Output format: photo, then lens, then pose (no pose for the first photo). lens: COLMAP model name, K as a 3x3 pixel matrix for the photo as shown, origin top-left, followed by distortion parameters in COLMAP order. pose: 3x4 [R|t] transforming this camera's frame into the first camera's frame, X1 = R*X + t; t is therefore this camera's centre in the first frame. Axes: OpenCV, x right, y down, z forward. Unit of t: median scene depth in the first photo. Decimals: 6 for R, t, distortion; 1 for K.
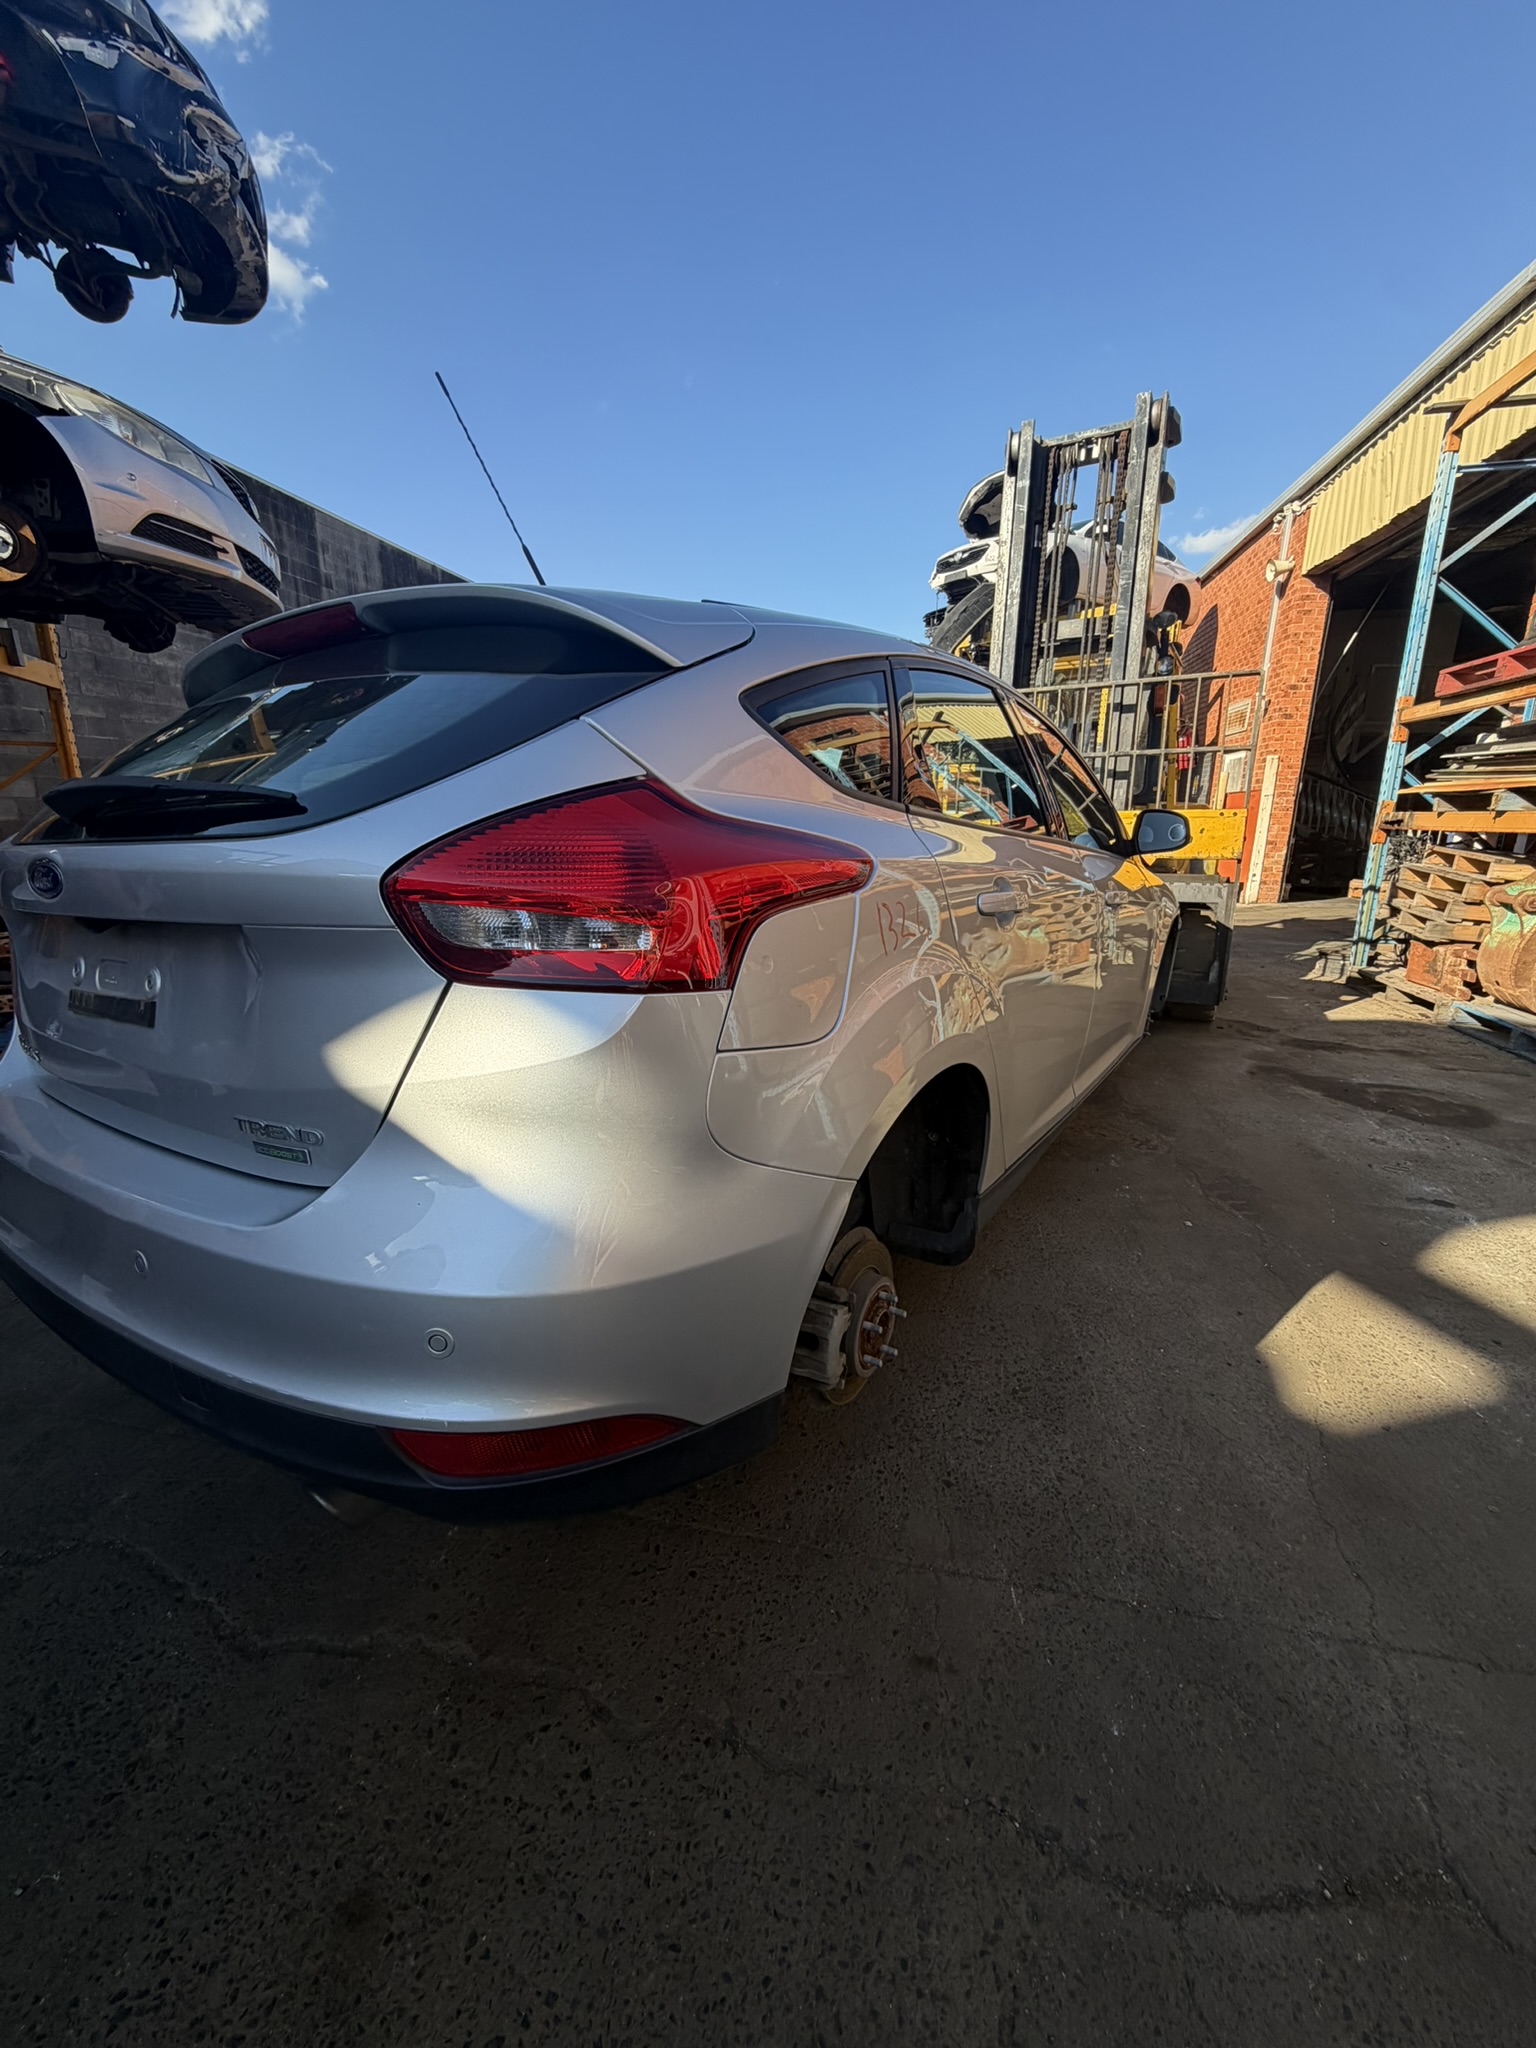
lens RADIAL K [[818.9, 0, 768.0], [0, 818.9, 1024.0], [0, 0, 1]] dist [-0.002419, -0.000053]
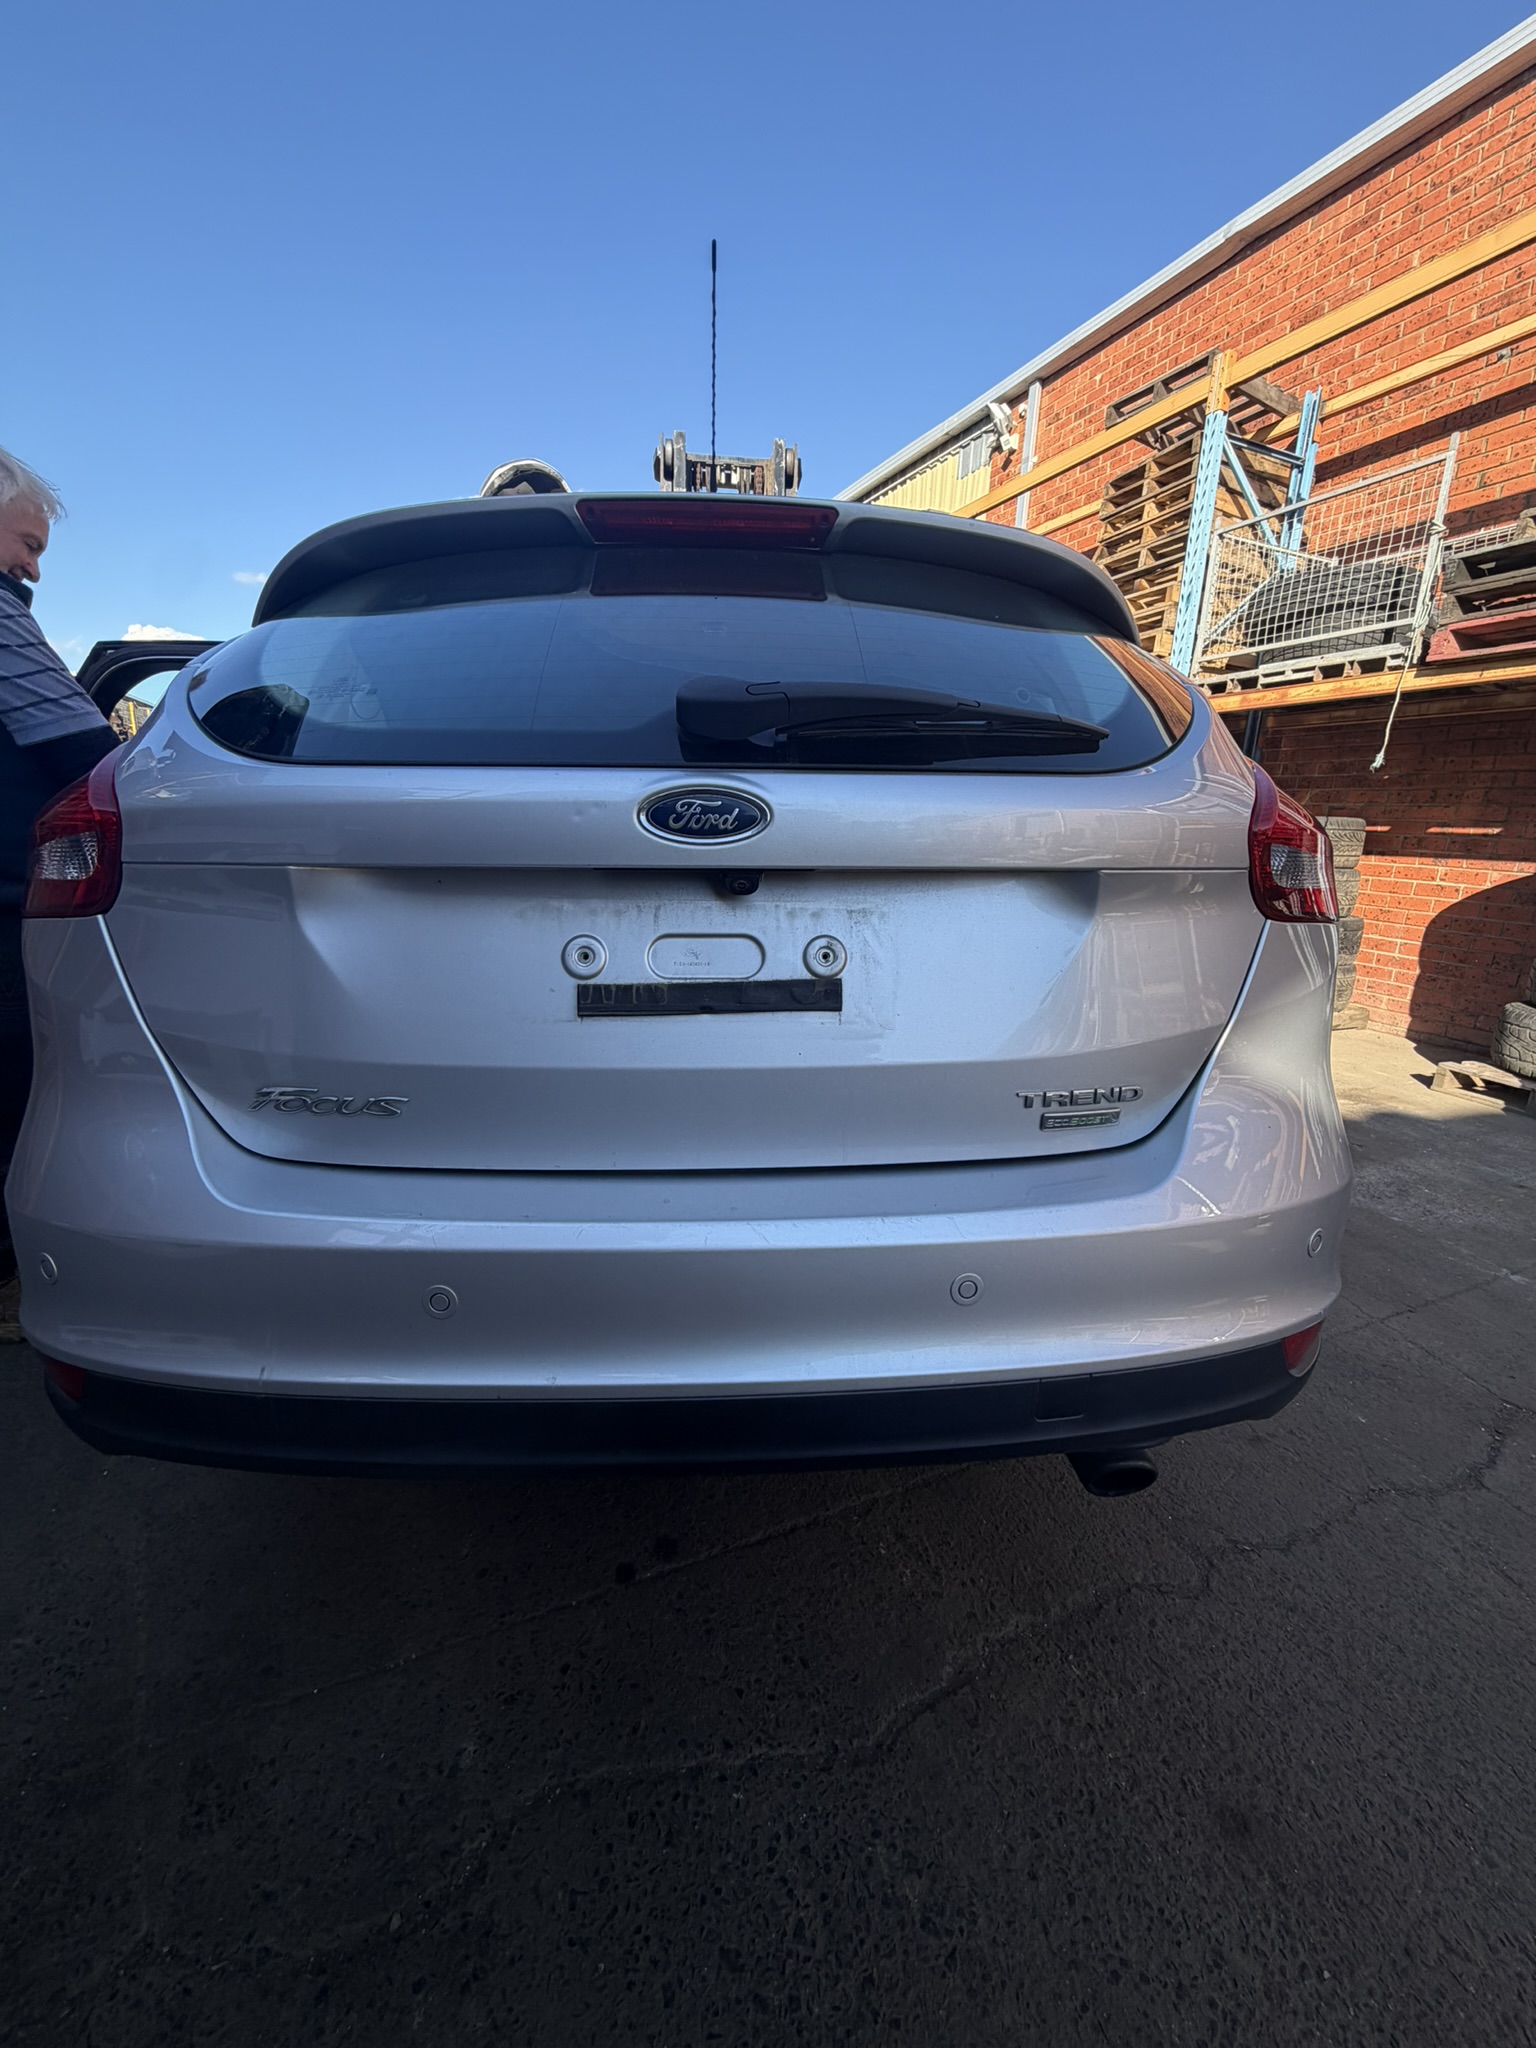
lens RADIAL K [[818.9, 0, 768.0], [0, 818.9, 1024.0], [0, 0, 1]] dist [-0.002419, -0.000053]
pose [[0.810109, -0.108691, 0.576115, -1.420667], [0.104677, 0.993690, 0.040280, -0.026632], [-0.576858, 0.027675, 0.816375, 0.452532]]
